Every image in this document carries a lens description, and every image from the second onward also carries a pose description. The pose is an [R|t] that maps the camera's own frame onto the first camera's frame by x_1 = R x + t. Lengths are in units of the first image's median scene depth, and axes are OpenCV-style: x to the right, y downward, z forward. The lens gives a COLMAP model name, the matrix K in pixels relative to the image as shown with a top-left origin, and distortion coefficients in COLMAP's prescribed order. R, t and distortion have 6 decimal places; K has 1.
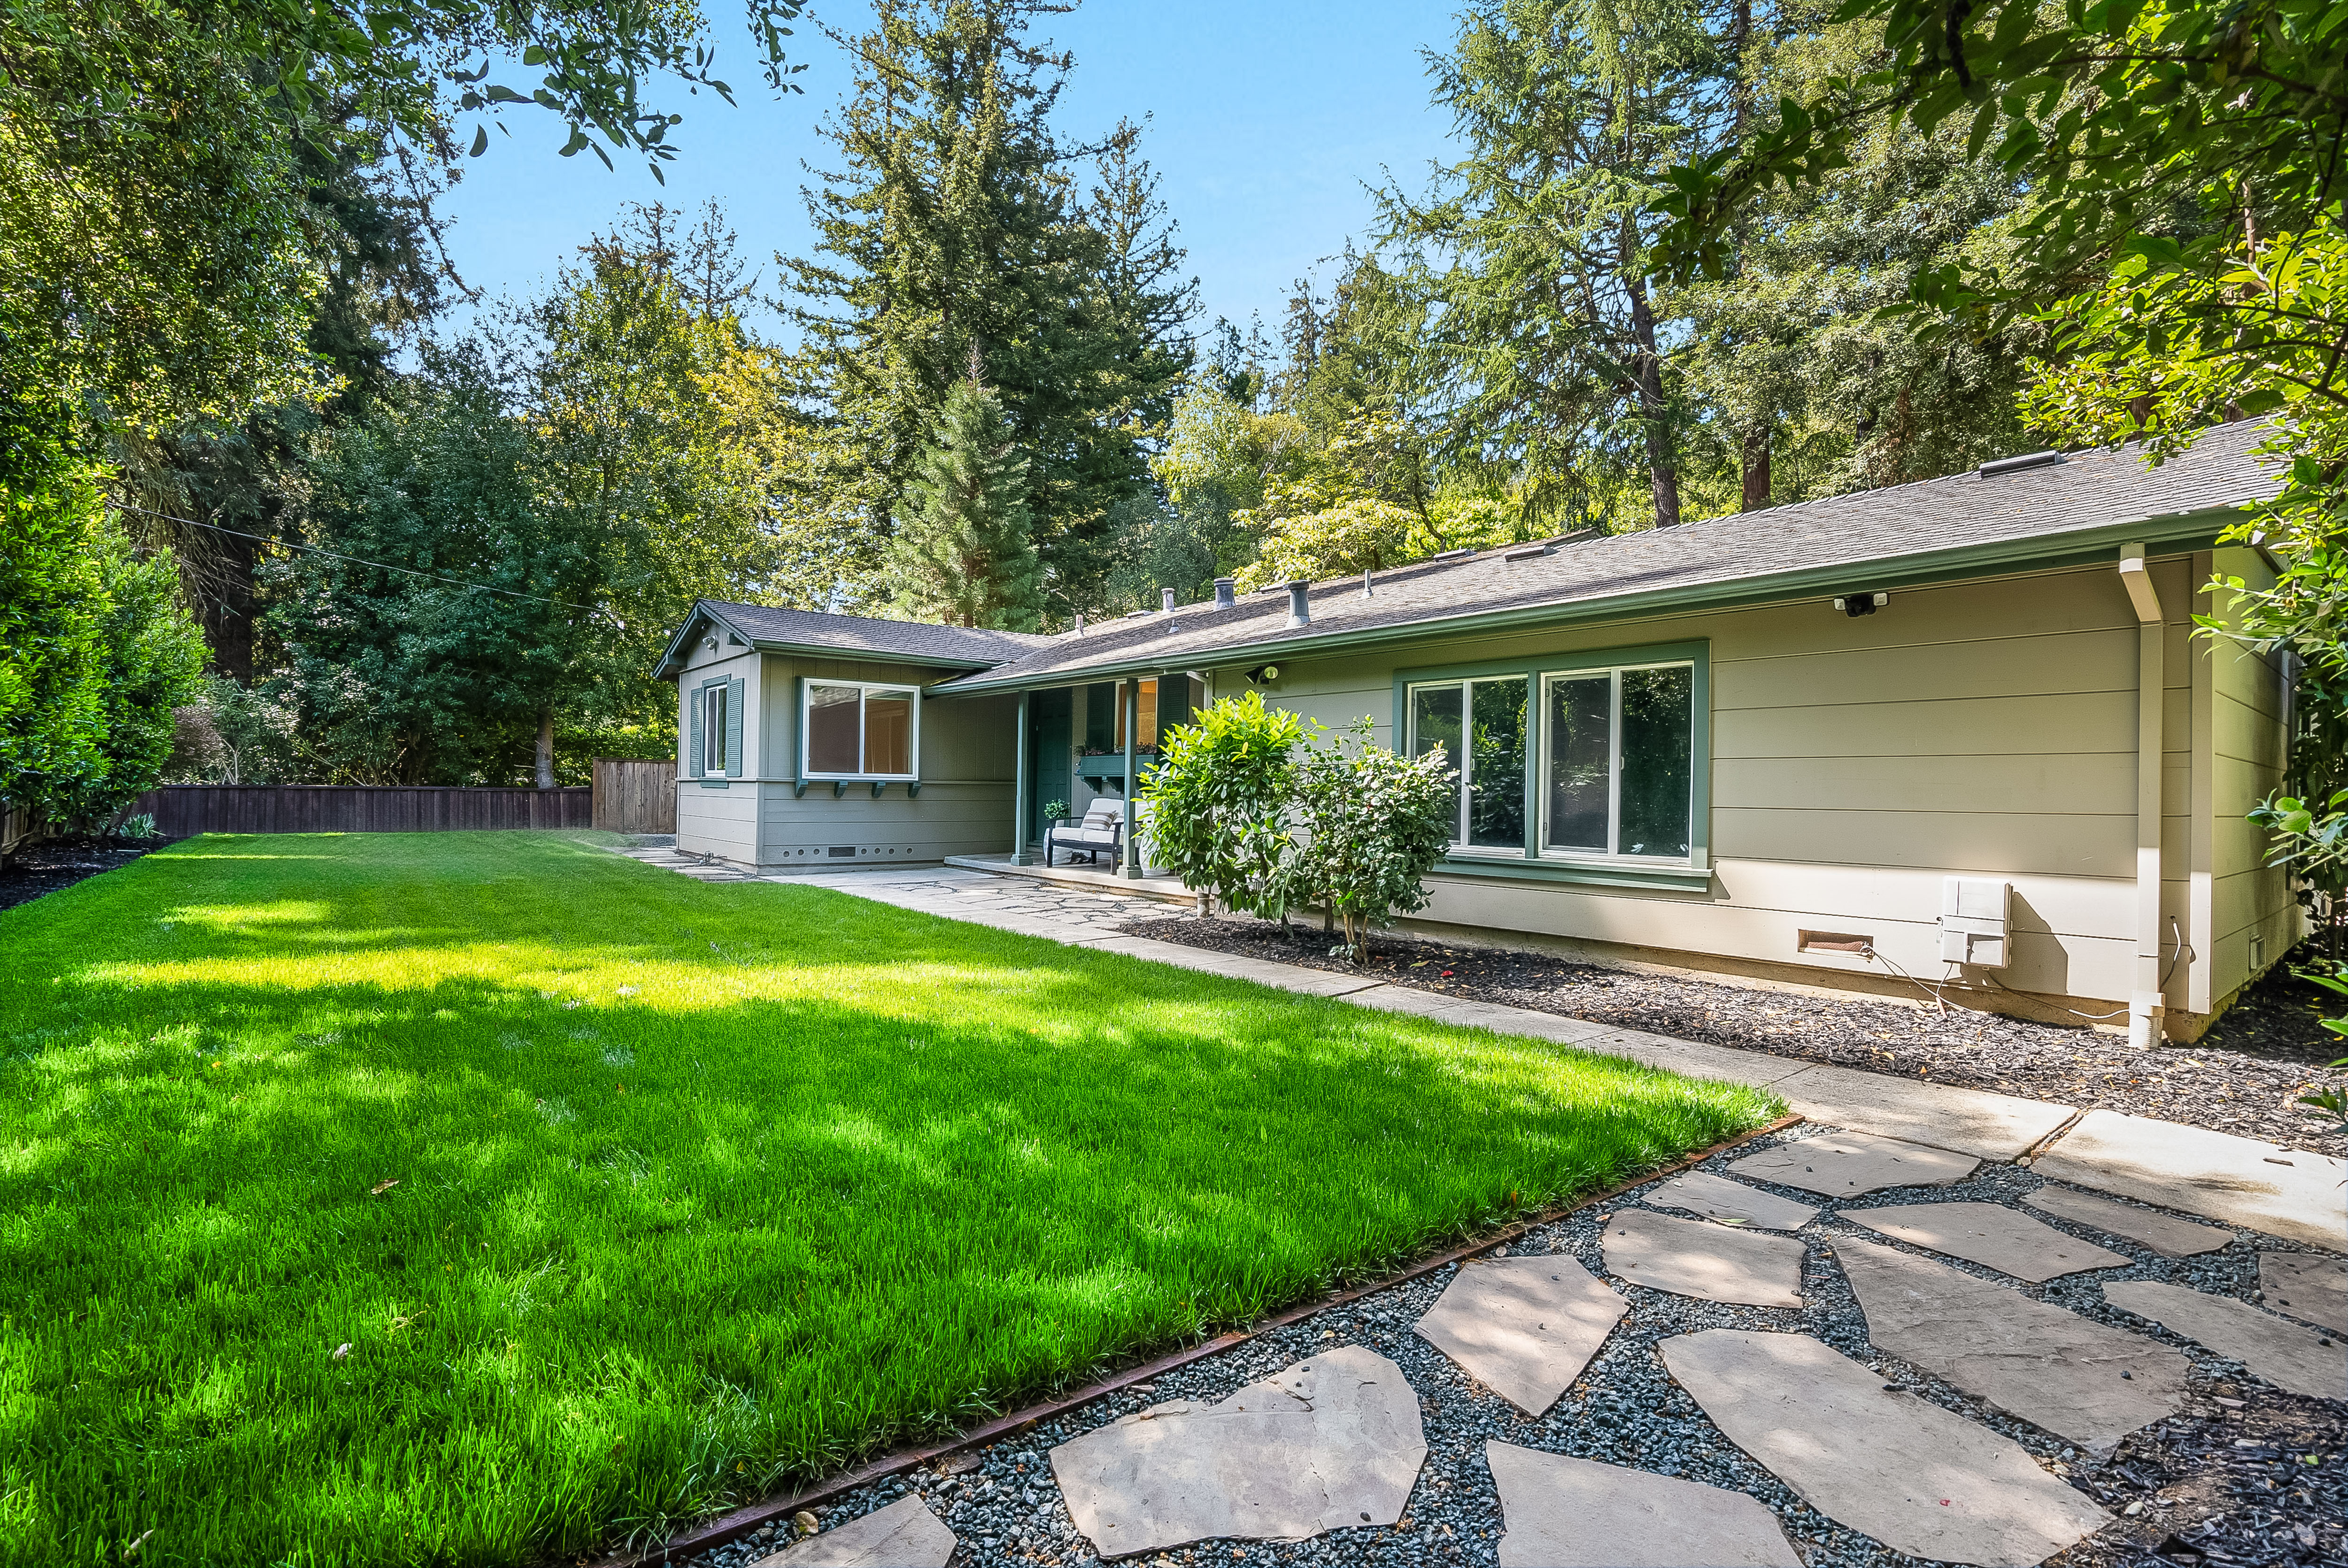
lens RADIAL K [[1087.2, 0, 1179.3], [0, 1087.2, 785.1], [0, 0, 1]] dist [-0.001718, -0.000189]
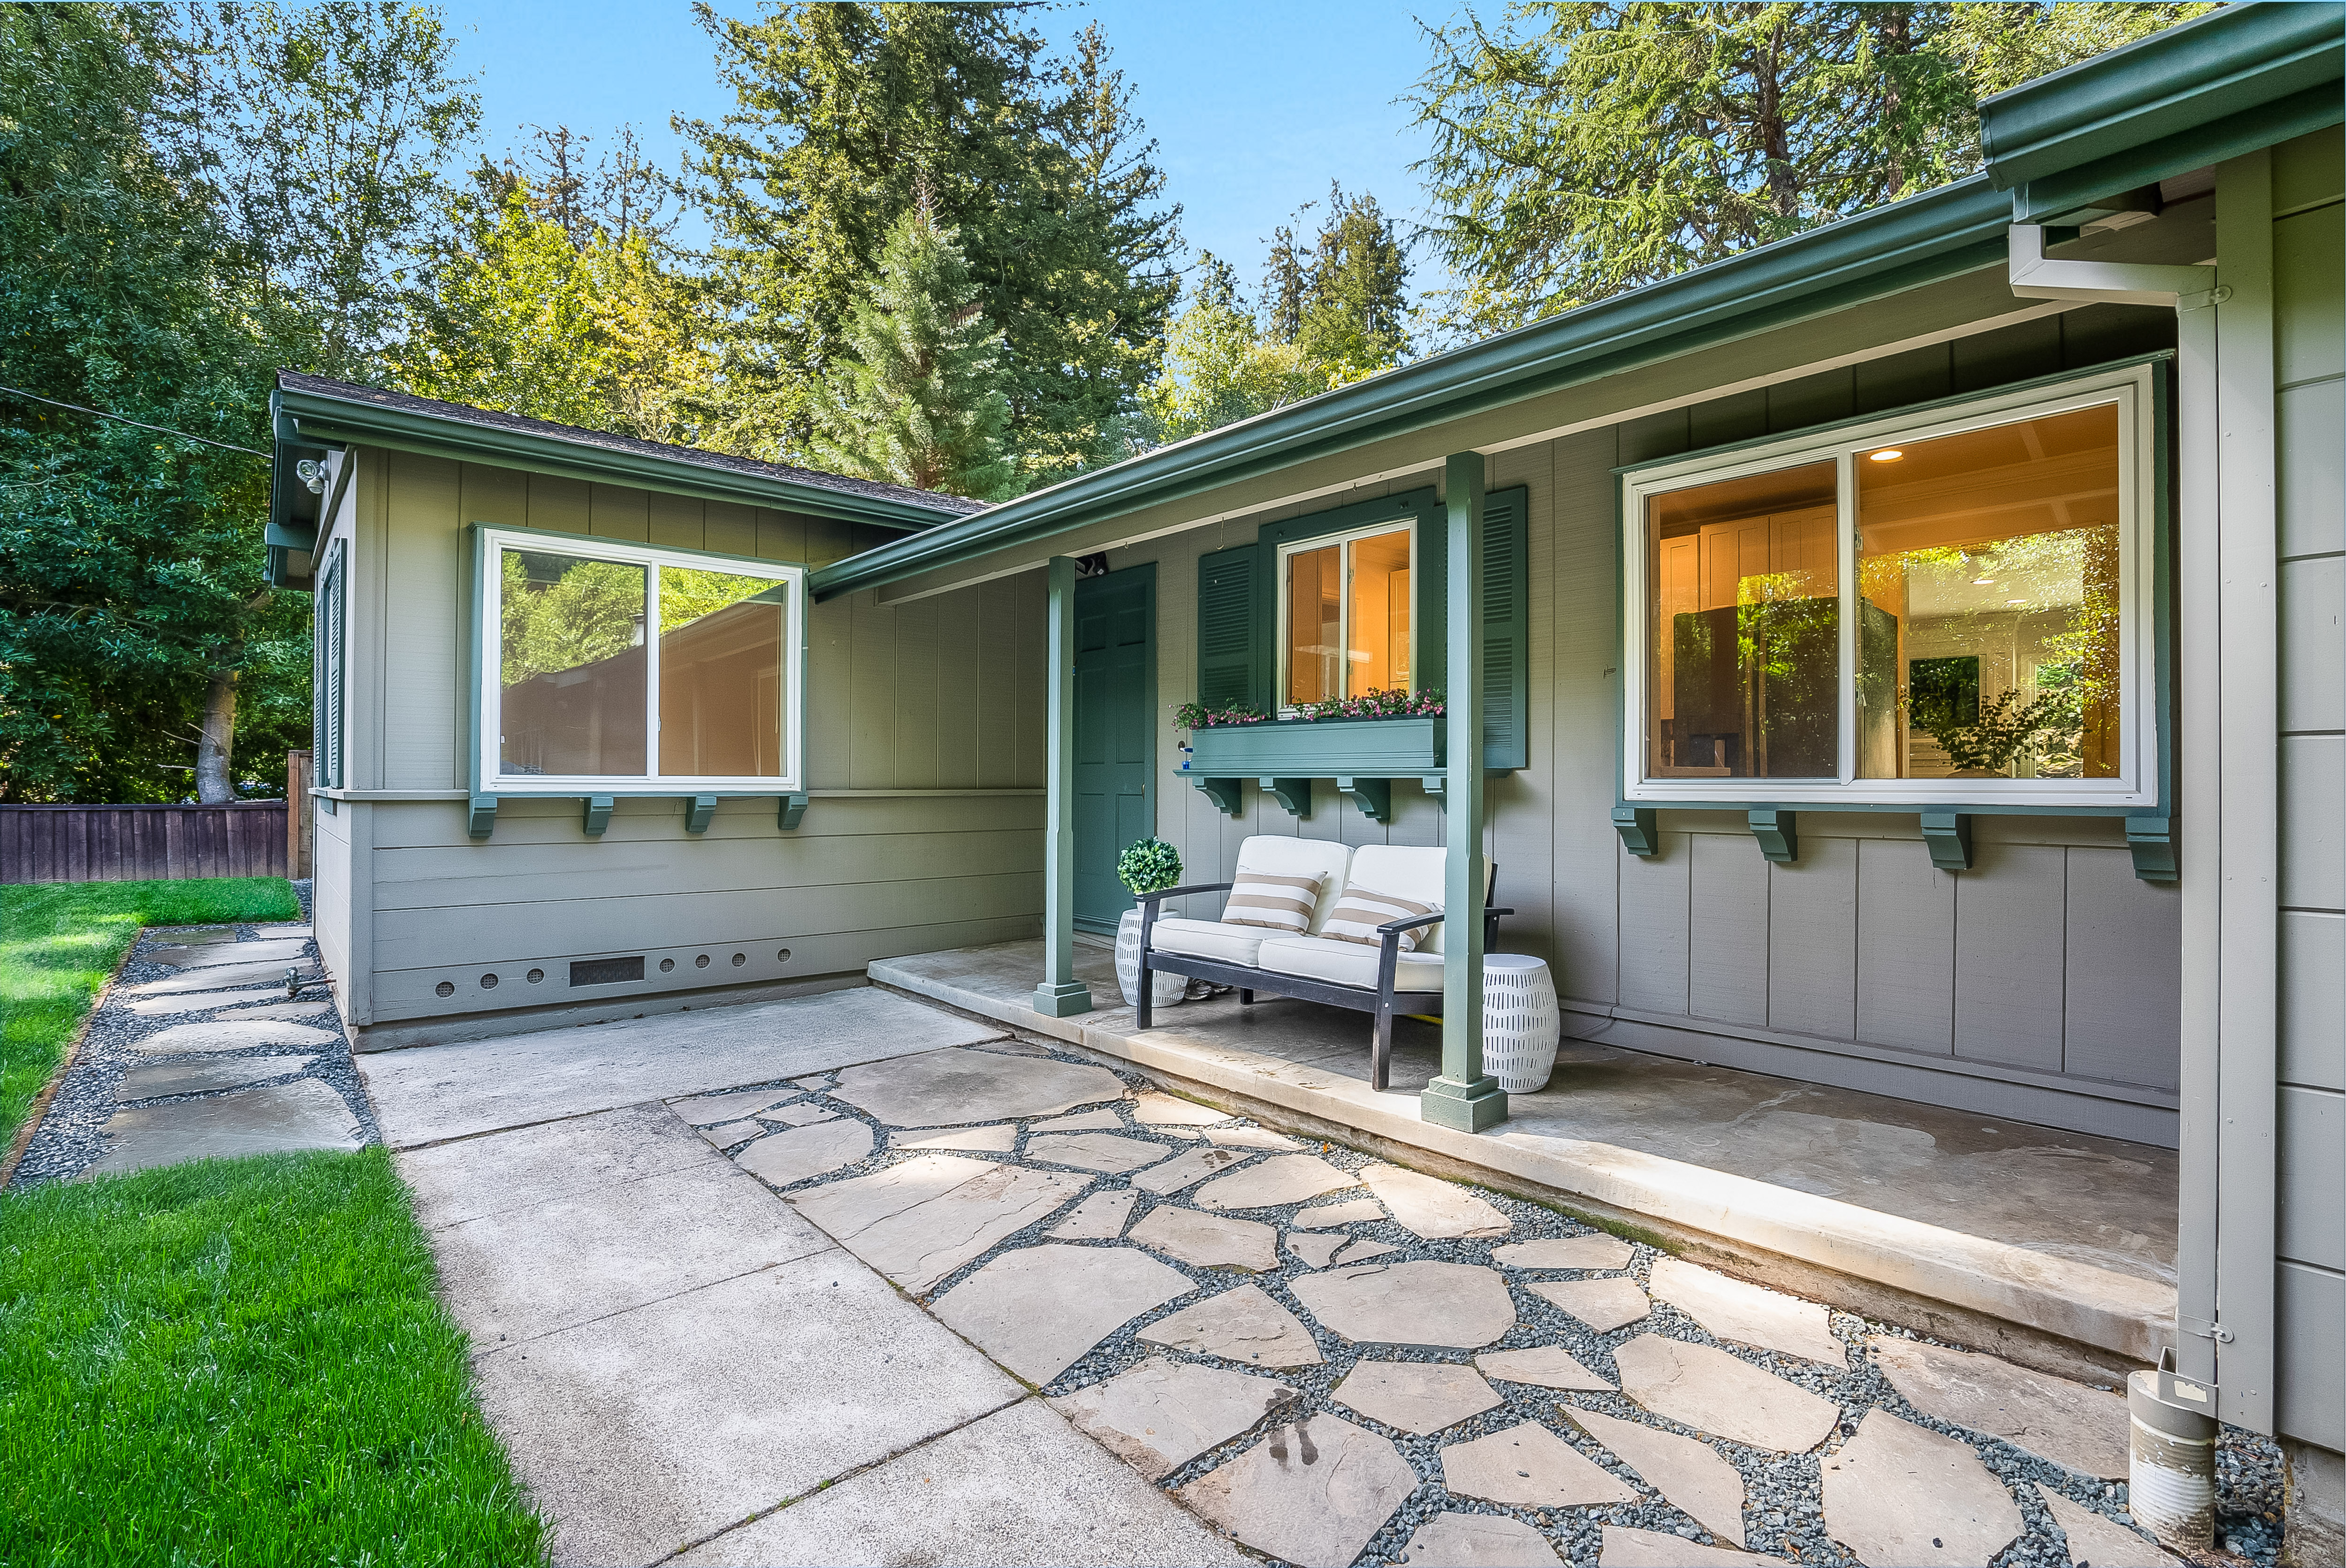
lens RADIAL K [[1086.4, 0, 1166.5], [0, 1086.4, 783.1], [0, 0, 1]] dist [-0.001718, -0.000189]
pose [[0.999550, -0.009970, 0.028296, -0.053938], [0.009899, 0.999947, 0.002654, -0.003478], [-0.028321, -0.002372, 0.999596, 0.282757]]
